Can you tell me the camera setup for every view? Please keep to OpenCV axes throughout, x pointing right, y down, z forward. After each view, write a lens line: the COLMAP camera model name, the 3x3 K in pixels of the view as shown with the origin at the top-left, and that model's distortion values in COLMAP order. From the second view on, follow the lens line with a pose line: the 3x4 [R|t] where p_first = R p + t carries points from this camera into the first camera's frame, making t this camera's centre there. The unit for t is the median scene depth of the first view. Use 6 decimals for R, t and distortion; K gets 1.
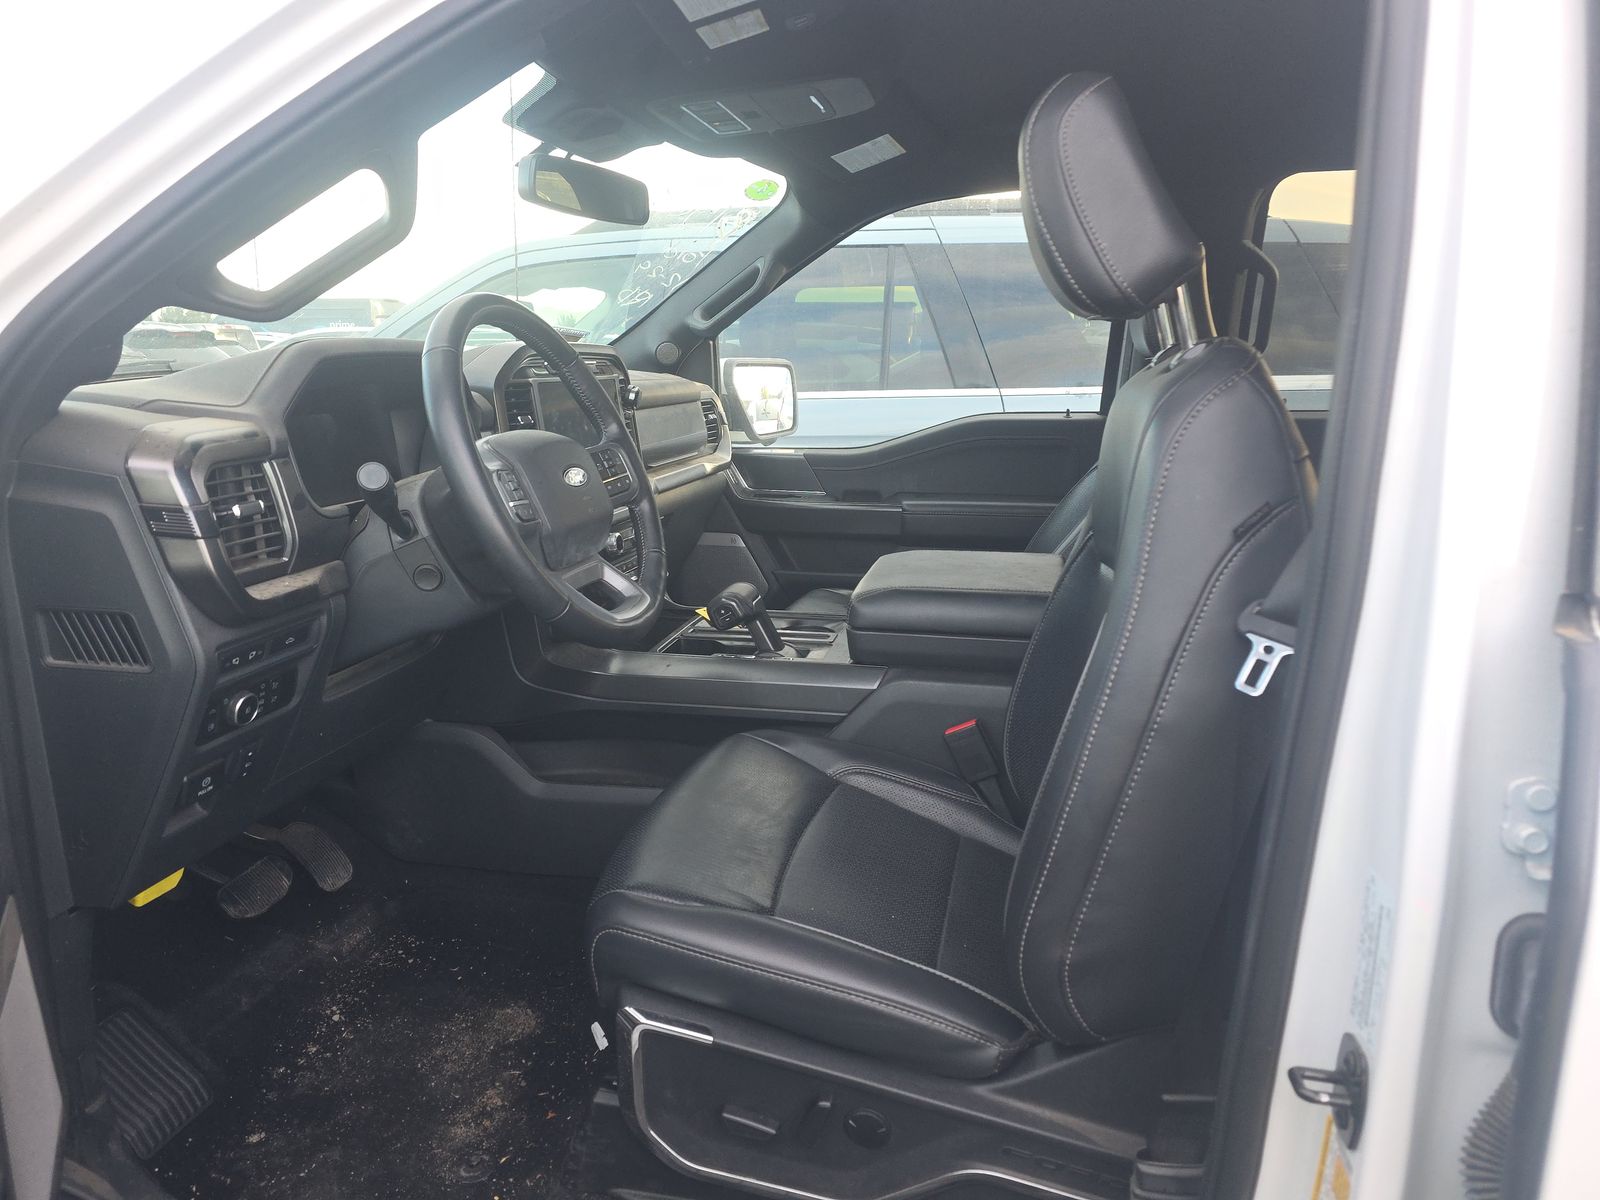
lens RADIAL K [[1035.0, 0, 800.0], [0, 1035.0, 600.0], [0, 0, 1]] dist [-0.002508, -0.005174]
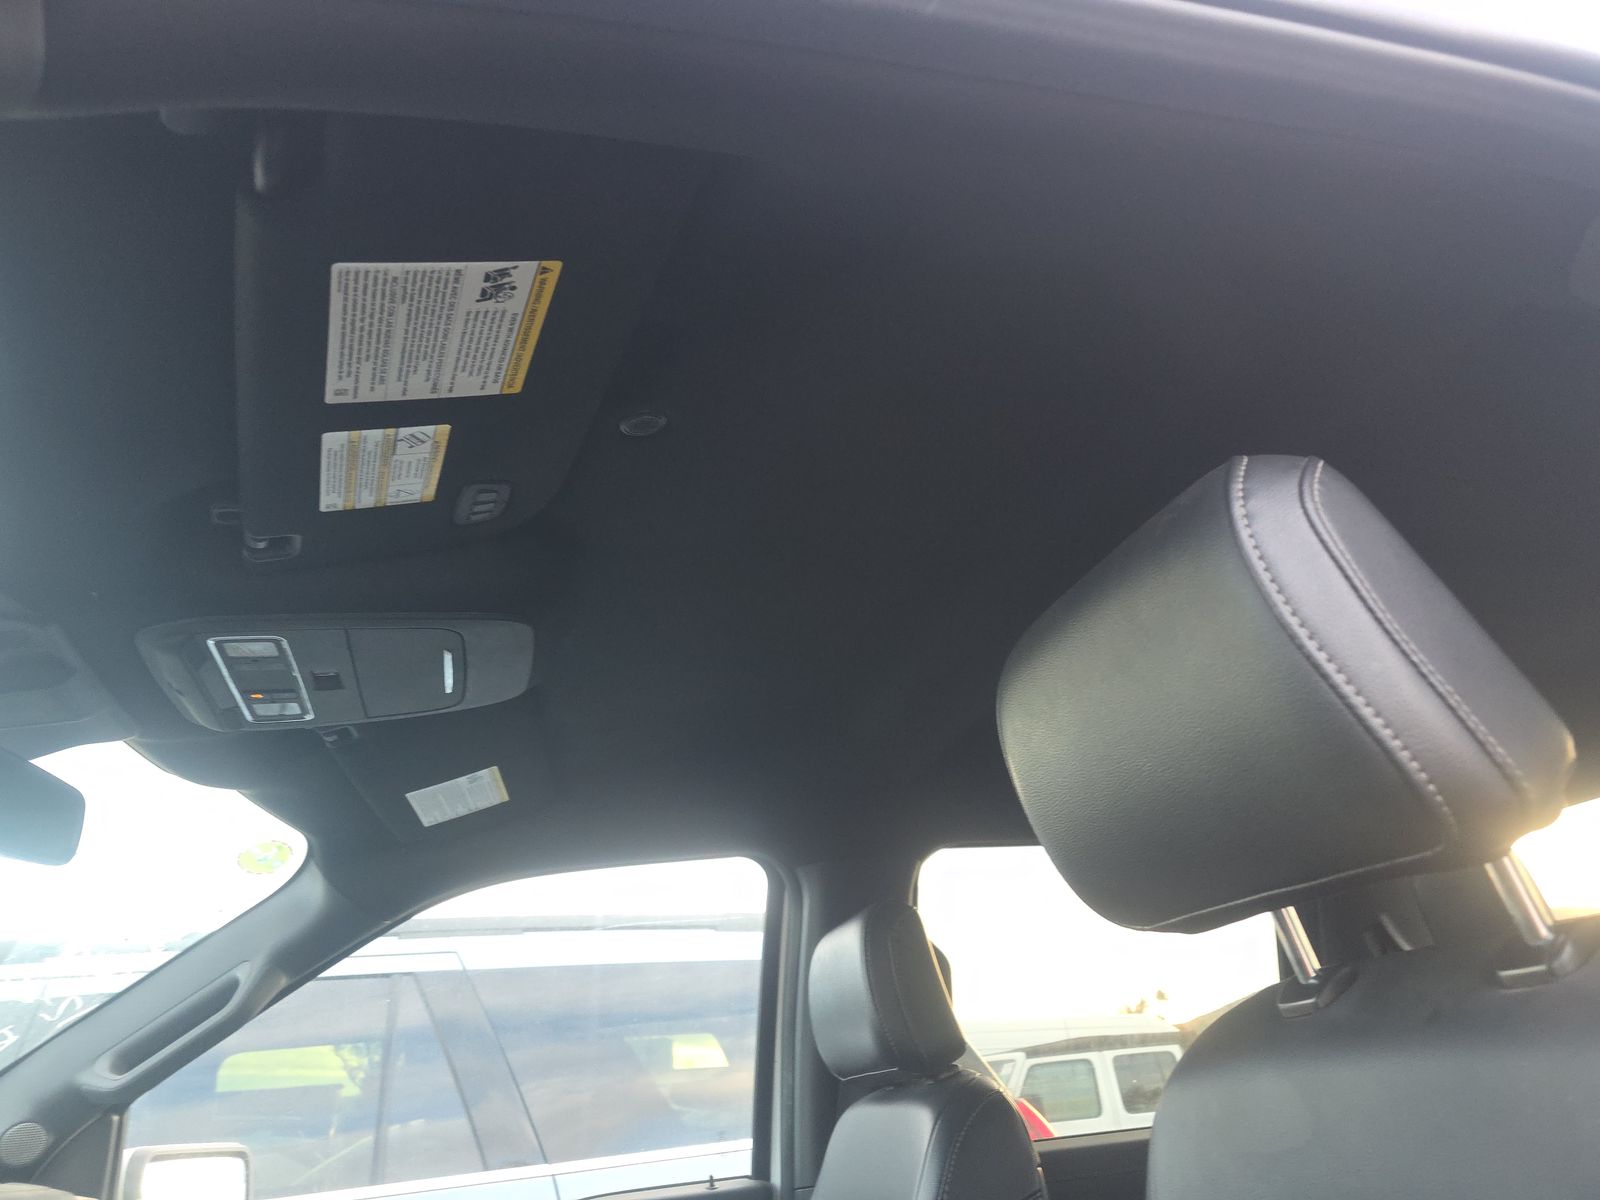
lens RADIAL K [[1035.0, 0, 800.0], [0, 1035.0, 600.0], [0, 0, 1]] dist [-0.002508, -0.005174]
pose [[0.879531, 0.139321, 0.454989, -0.054342], [0.189683, 0.774271, -0.603759, -0.054561], [-0.436401, 0.617329, 0.654568, 0.287937]]
